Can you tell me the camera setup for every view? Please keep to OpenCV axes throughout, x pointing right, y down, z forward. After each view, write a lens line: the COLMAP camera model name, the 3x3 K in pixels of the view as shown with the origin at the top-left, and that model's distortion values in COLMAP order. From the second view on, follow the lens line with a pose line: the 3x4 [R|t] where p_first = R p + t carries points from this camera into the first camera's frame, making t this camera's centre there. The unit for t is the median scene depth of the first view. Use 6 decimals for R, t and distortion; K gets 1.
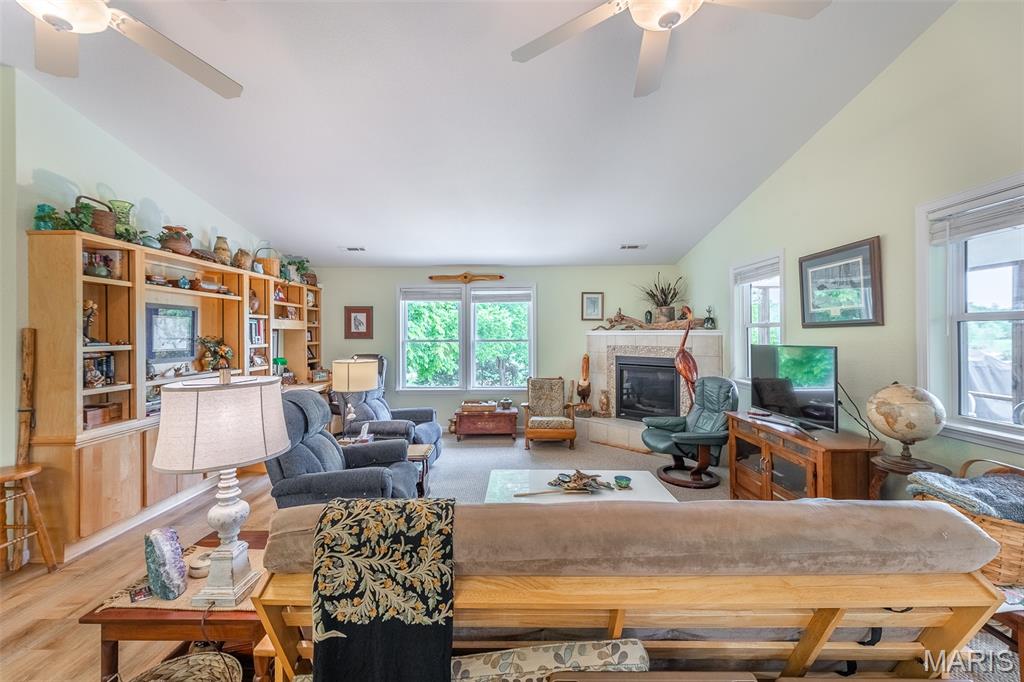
lens RADIAL K [[403.3, 0, 512.1], [0, 403.3, 333.8], [0, 0, 1]] dist [0.000024, -0.000112]
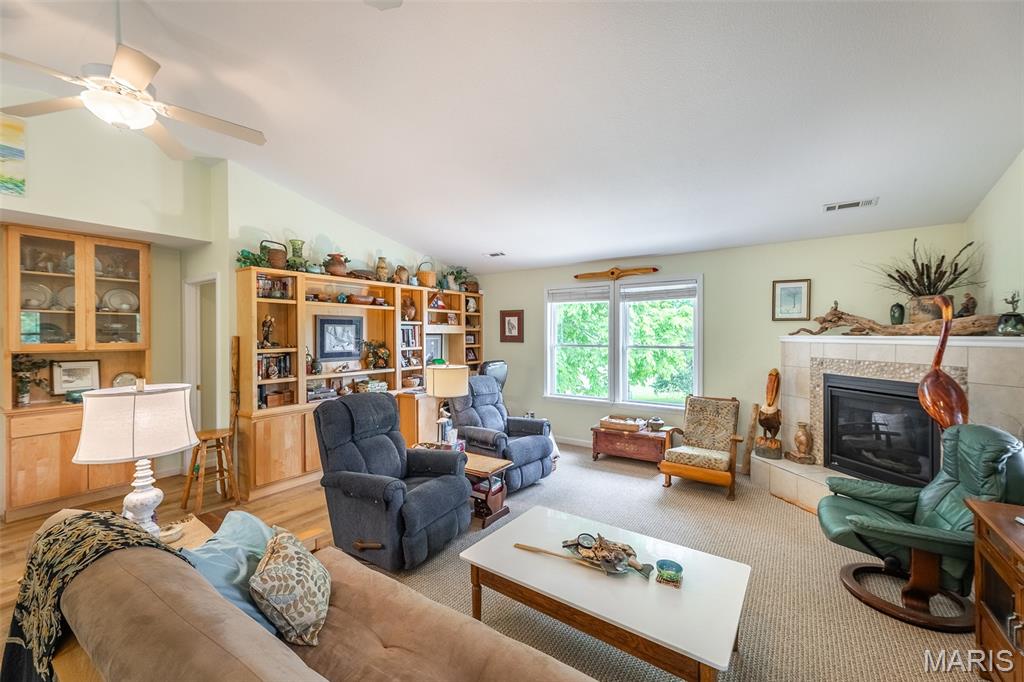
lens RADIAL K [[413.9, 0, 509.7], [0, 413.9, 338.1], [0, 0, 1]] dist [0.003297, 0.000274]
pose [[0.825794, 0.007759, -0.563919, 0.256586], [-0.001084, 0.999925, 0.012171, -0.013979], [0.563971, -0.009439, 0.825741, 0.172163]]
